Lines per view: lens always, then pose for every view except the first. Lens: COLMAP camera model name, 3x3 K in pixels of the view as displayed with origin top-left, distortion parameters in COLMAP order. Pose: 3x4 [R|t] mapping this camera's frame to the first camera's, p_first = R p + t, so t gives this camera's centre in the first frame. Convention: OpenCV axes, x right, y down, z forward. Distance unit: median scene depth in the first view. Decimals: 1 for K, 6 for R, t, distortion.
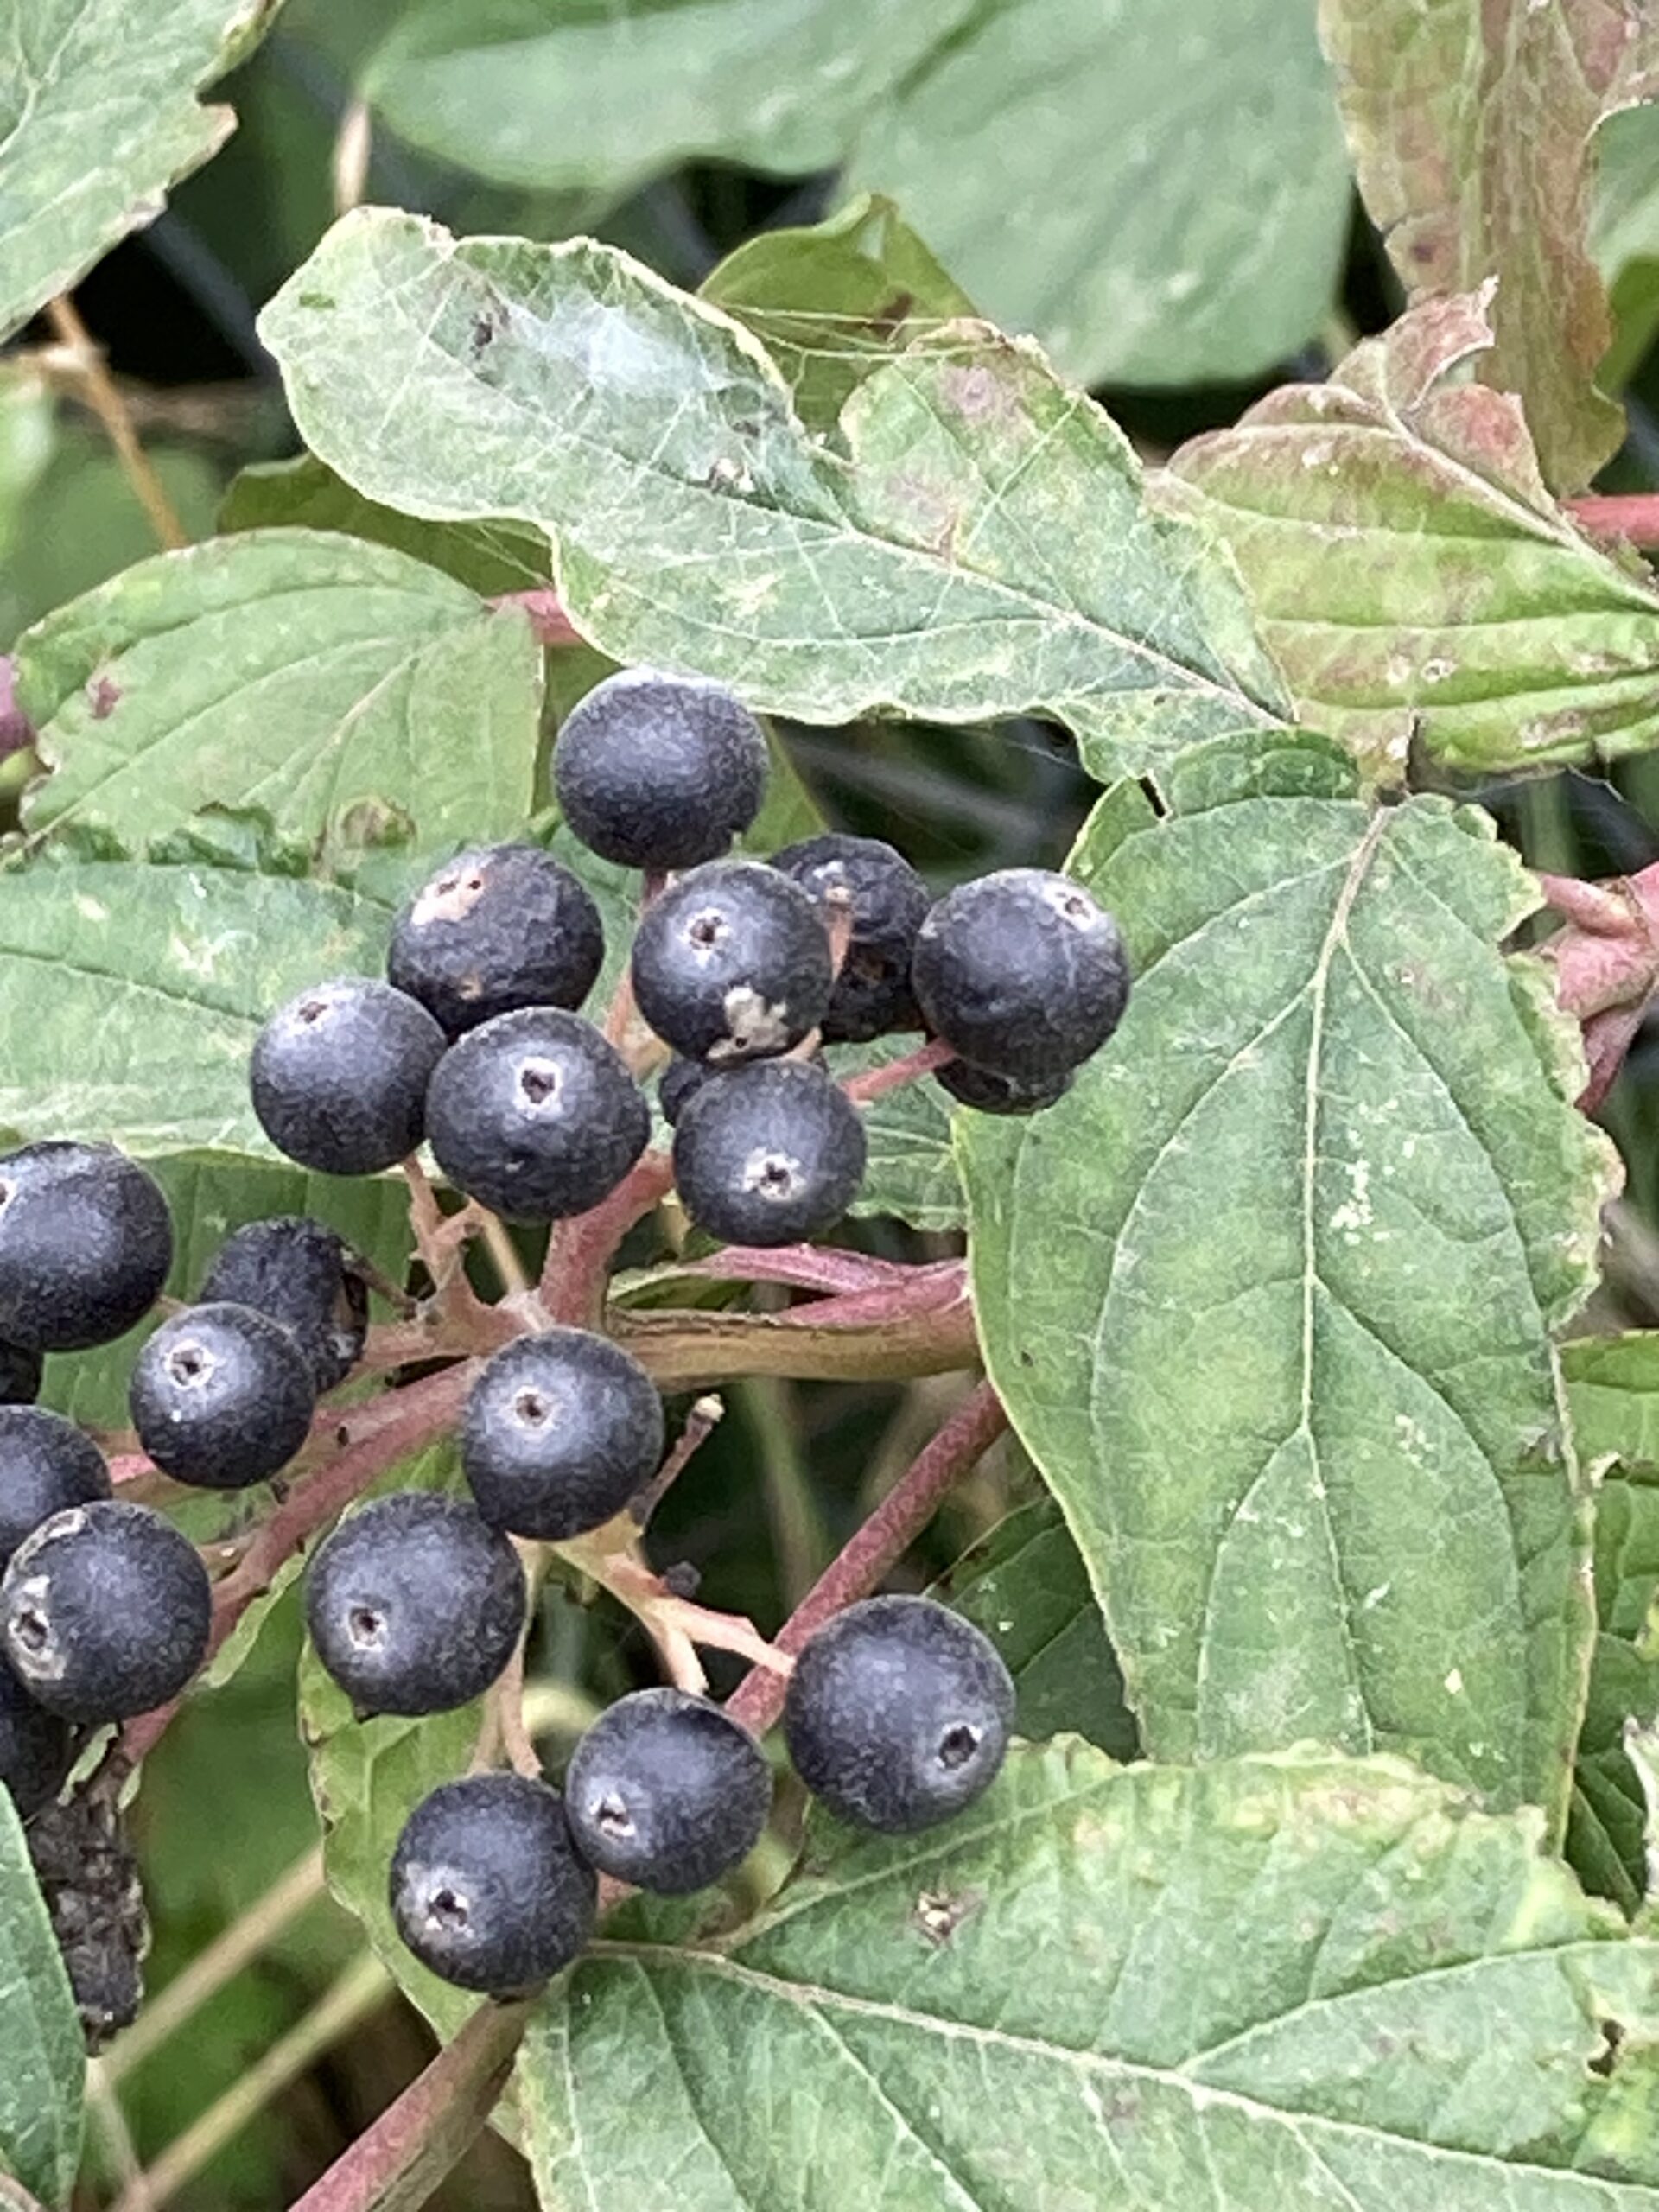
lens RADIAL K [[9021.9, 0, 829.5], [0, 9021.9, 1106.0], [0, 0, 1]] dist [-0.177158, -29.478100]
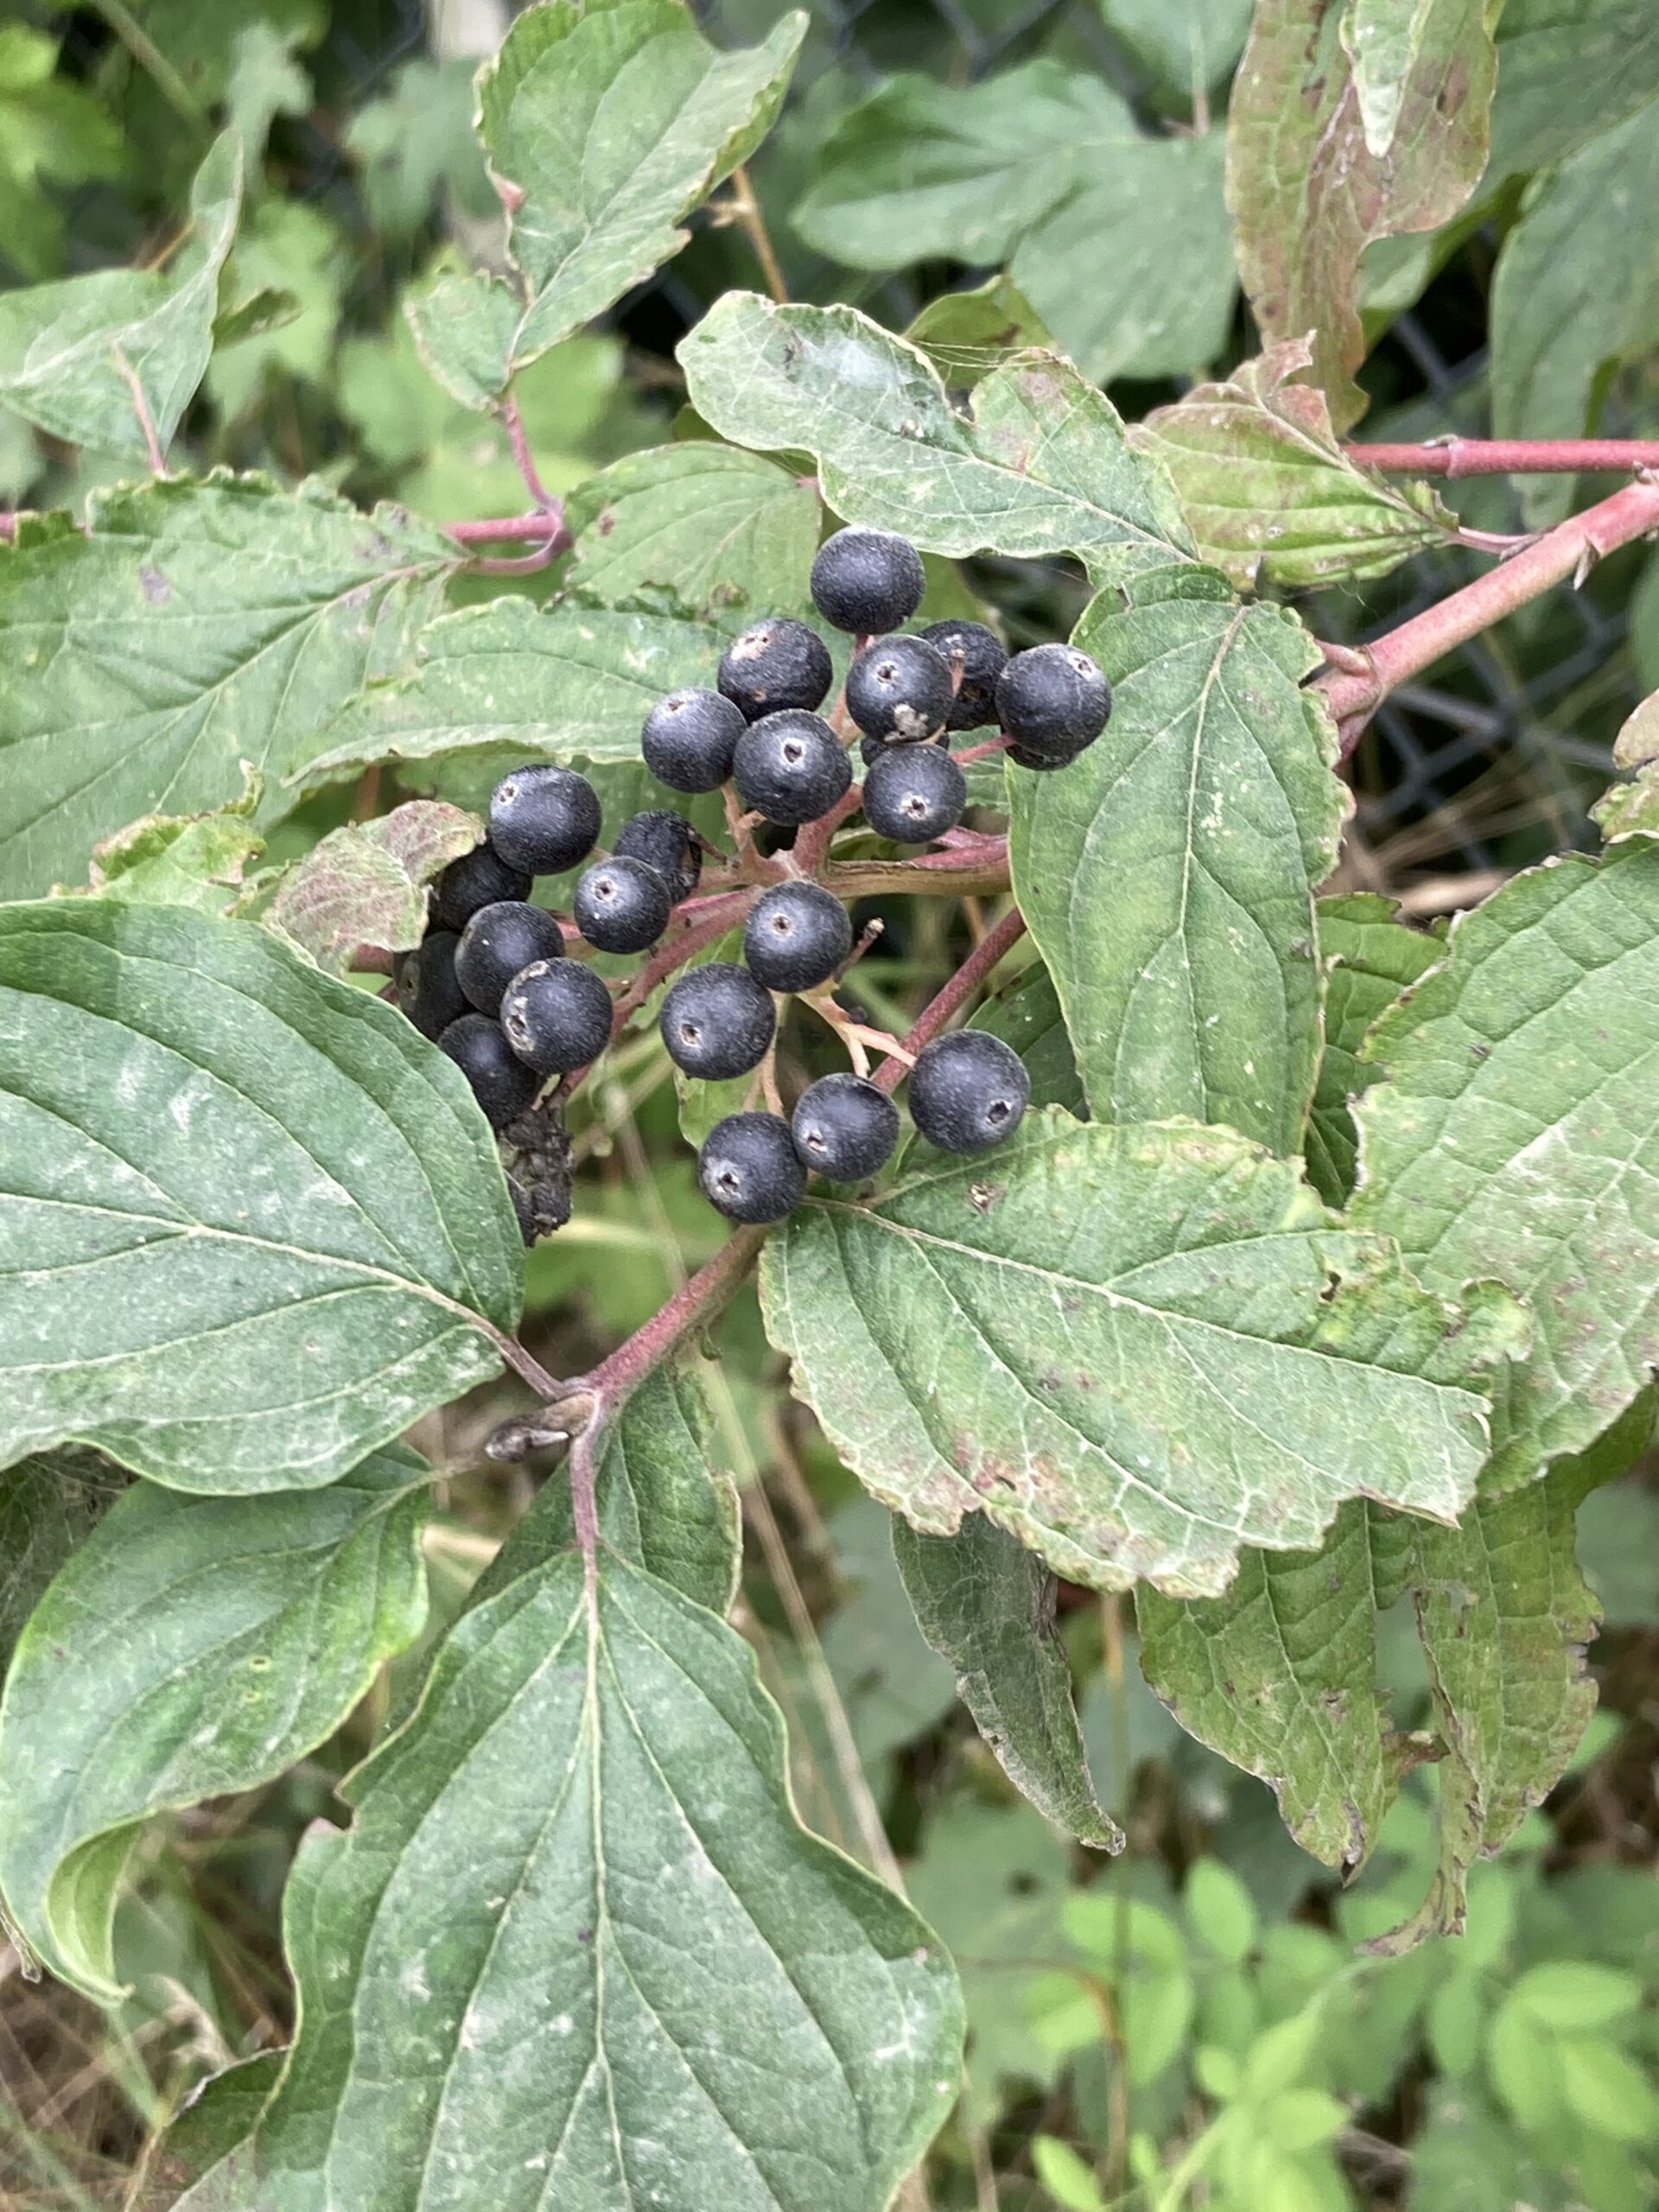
lens RADIAL K [[2495.6, 0, 753.4], [0, 2495.6, 1106.4], [0, 0, 1]] dist [-0.001259, 0.027230]
pose [[0.996170, 0.053381, -0.069257, -0.000574], [-0.039025, 0.980190, 0.194177, -0.030258], [0.078251, -0.190730, 0.978519, 0.475636]]
